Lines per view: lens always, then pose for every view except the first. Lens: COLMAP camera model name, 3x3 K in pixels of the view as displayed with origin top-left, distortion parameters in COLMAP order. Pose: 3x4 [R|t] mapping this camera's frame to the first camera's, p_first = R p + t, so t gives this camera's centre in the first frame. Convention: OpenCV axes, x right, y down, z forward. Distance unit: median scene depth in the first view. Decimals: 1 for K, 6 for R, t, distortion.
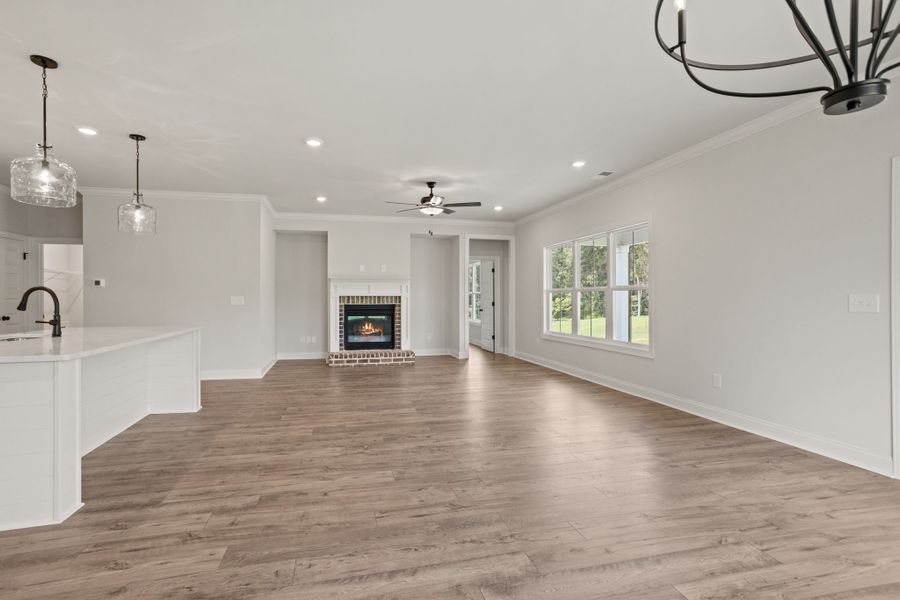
lens RADIAL K [[435.7, 0, 443.7], [0, 435.7, 300.2], [0, 0, 1]] dist [-0.011649, 0.001681]
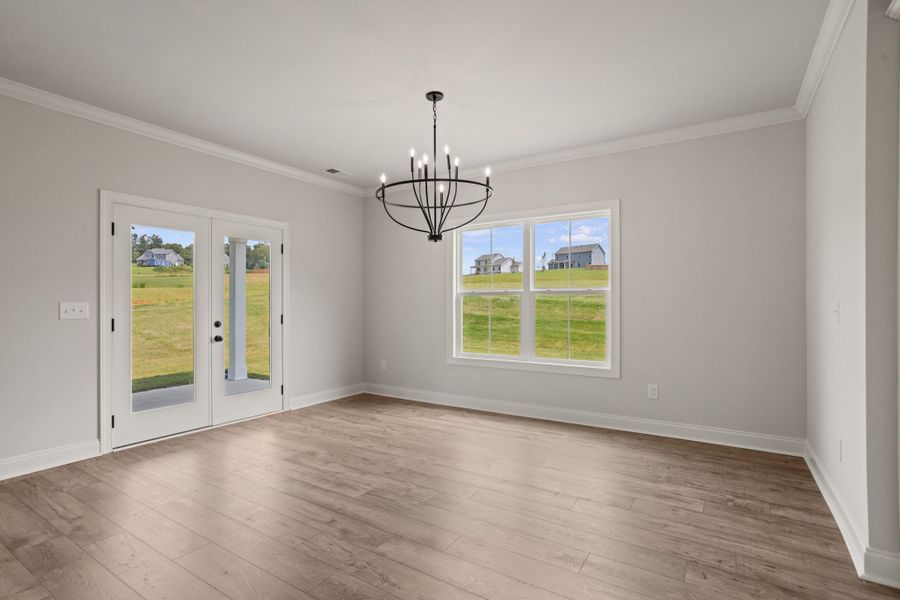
lens RADIAL K [[435.7, 0, 449.7], [0, 435.7, 303.7], [0, 0, 1]] dist [-0.011649, 0.001681]
pose [[-0.693275, -0.000103, 0.720673, -0.483612], [-0.000720, 1.000000, -0.000550, -0.010534], [-0.720673, -0.000900, -0.693275, 1.102670]]
